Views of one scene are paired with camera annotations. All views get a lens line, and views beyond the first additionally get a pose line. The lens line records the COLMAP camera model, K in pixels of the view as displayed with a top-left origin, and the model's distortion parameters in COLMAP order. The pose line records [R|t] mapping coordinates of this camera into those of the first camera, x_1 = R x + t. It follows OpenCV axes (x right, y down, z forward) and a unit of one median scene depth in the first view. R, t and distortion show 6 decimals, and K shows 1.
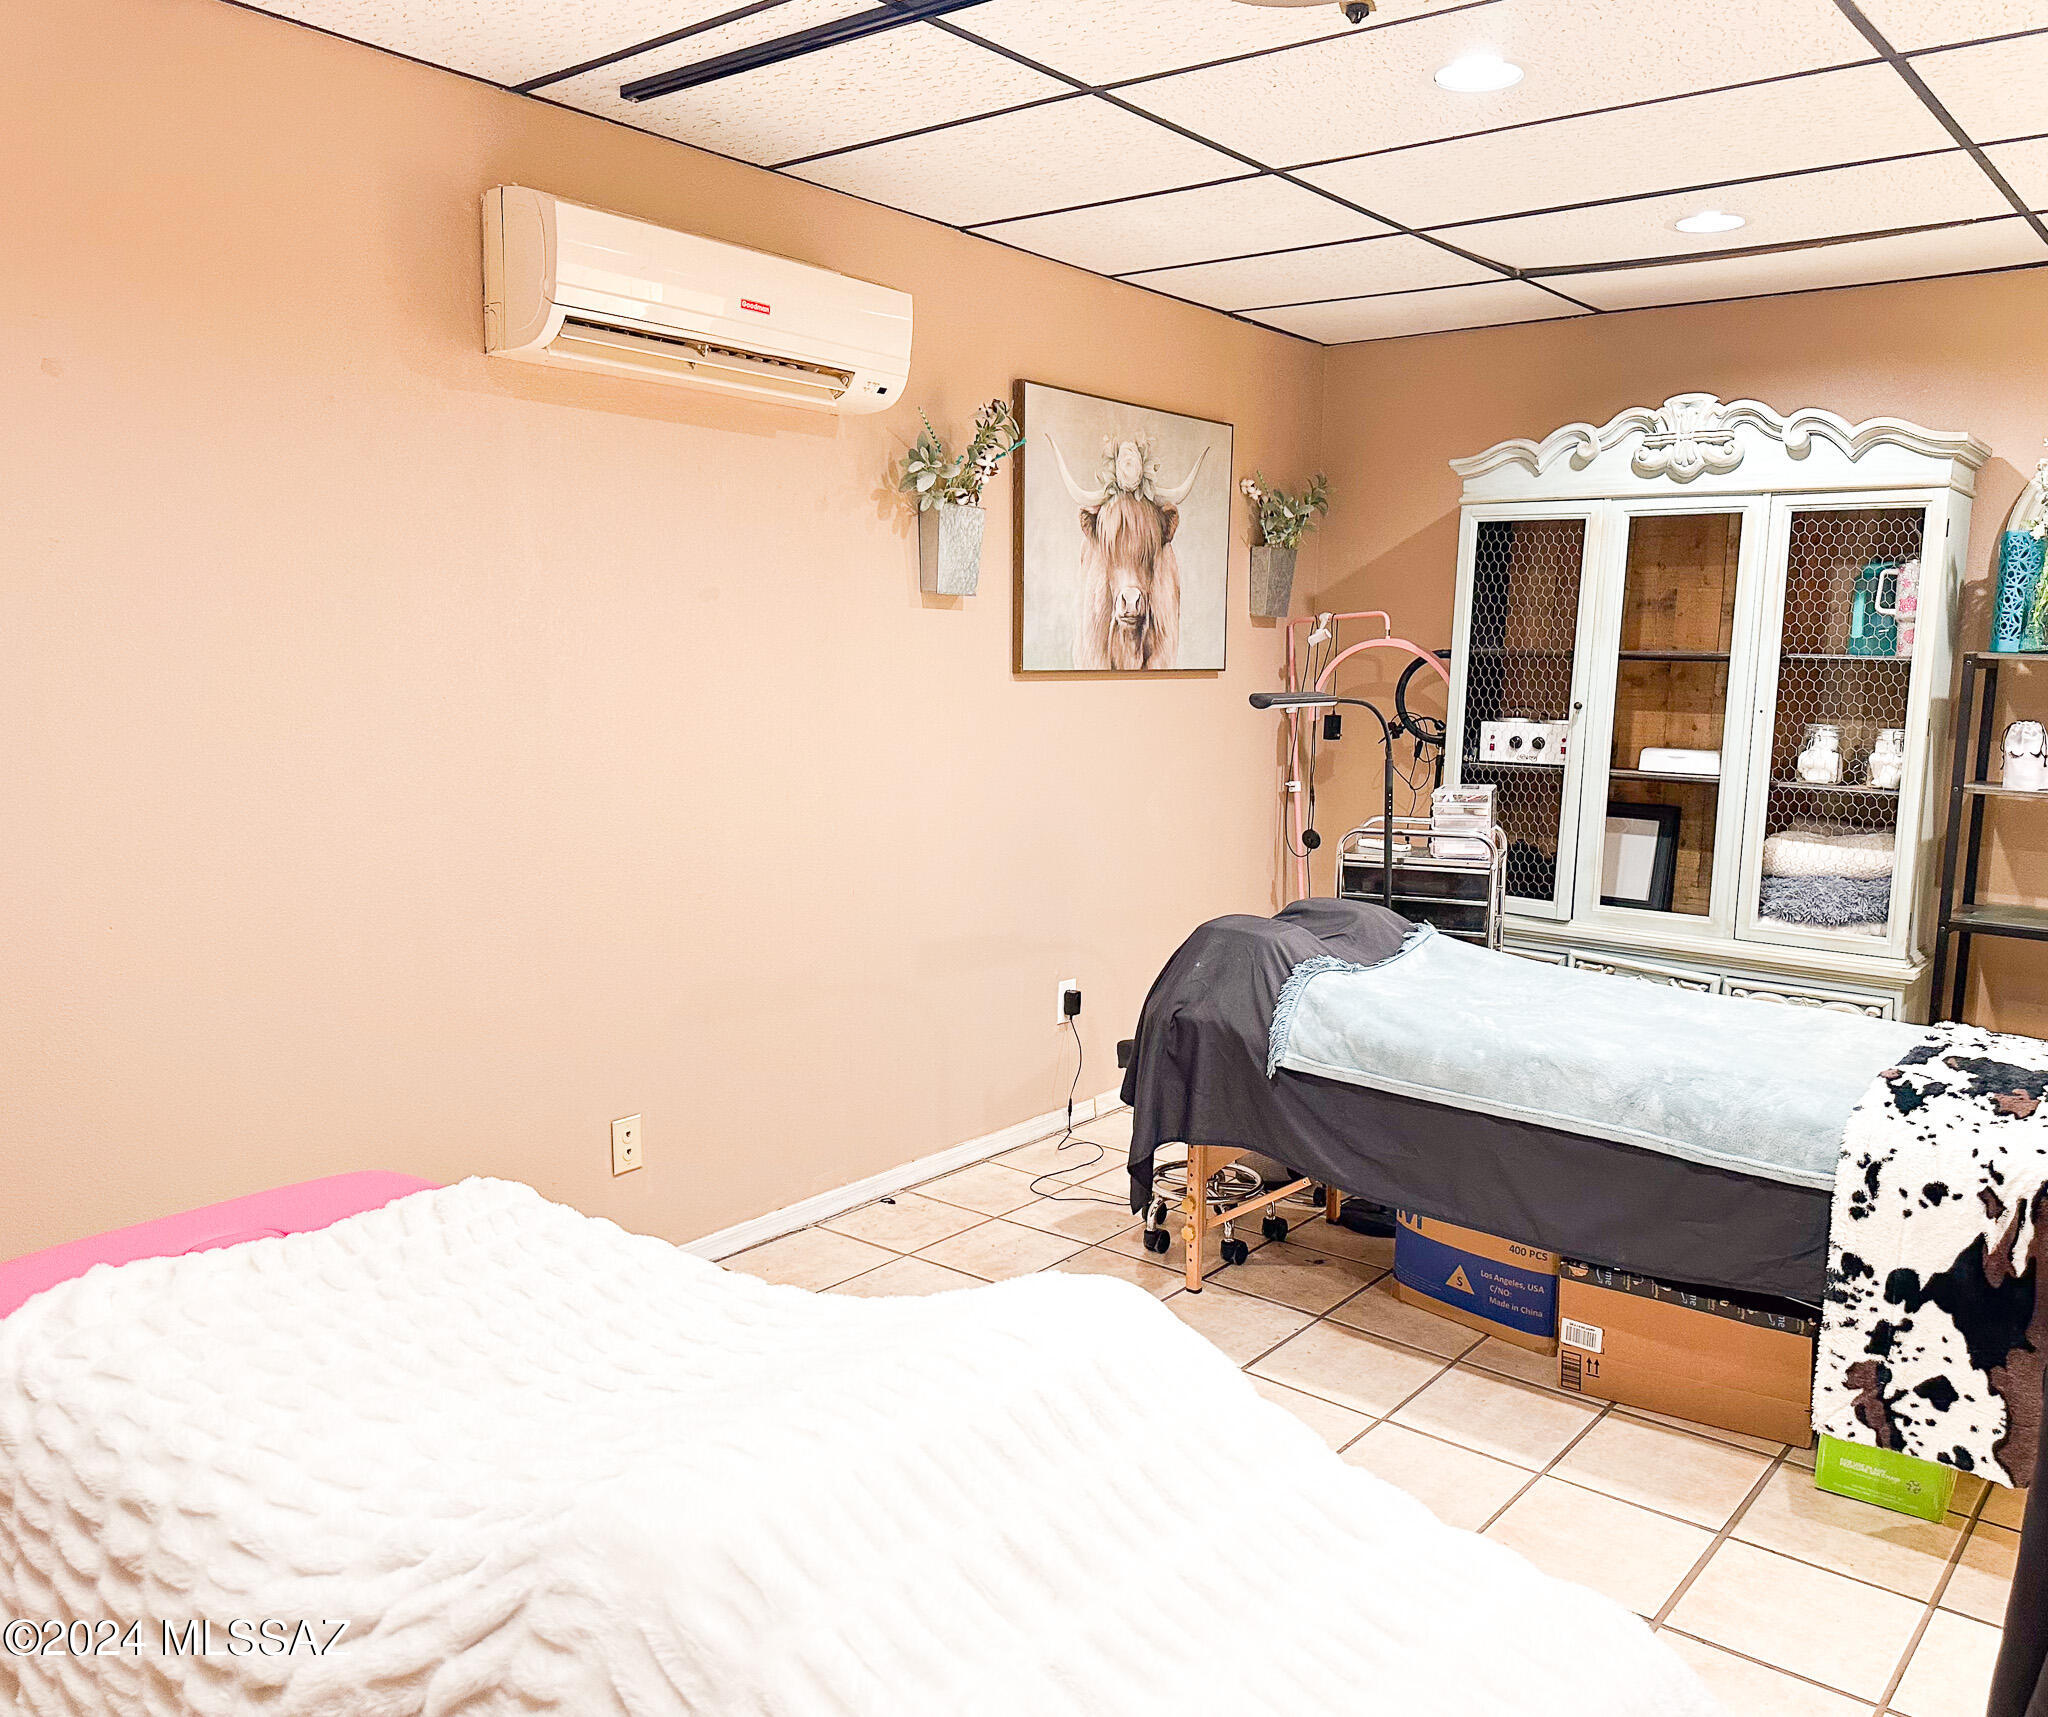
lens RADIAL K [[1593.3, 0, 1024.3], [0, 1593.3, 862.5], [0, 0, 1]] dist [0.010113, 0.001570]
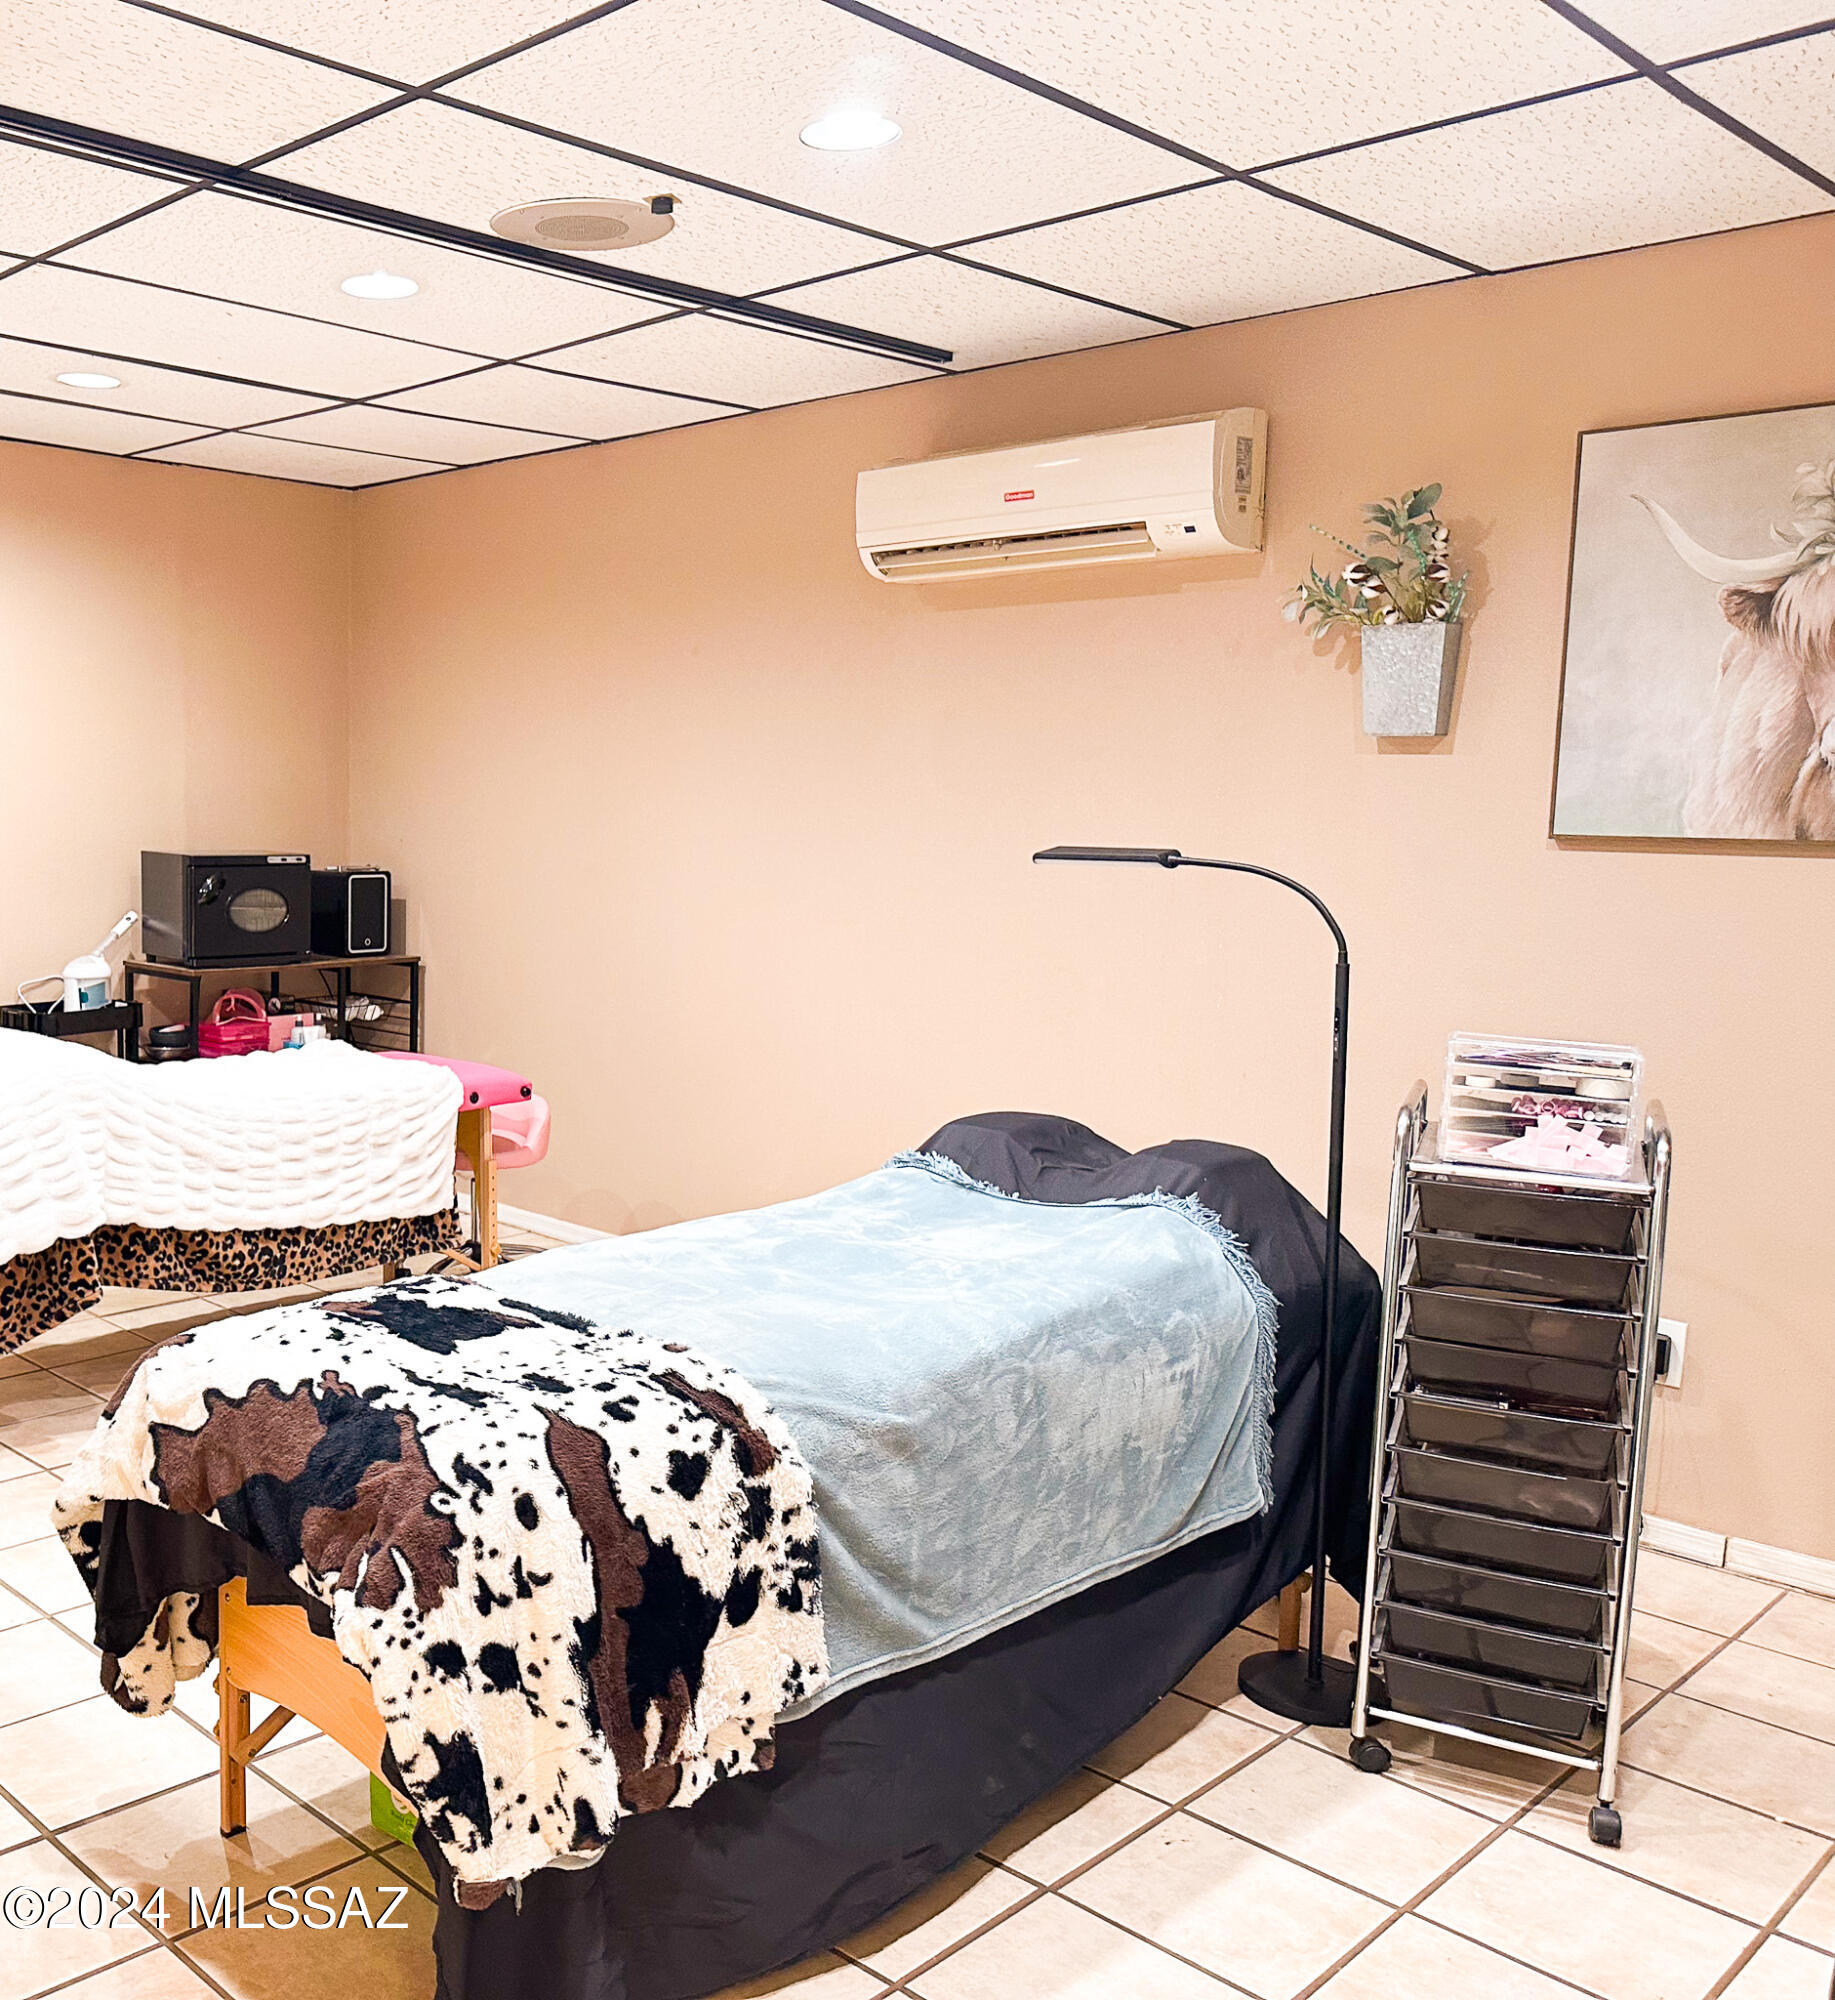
lens RADIAL K [[1907.3, 0, 917.2], [0, 1907.3, 998.2], [0, 0, 1]] dist [-0.025919, 0.000000]
pose [[-0.094330, 0.083295, -0.992050, 0.837539], [-0.154624, 0.983175, 0.097253, -0.082623], [0.983460, 0.162569, -0.079863, 0.761028]]
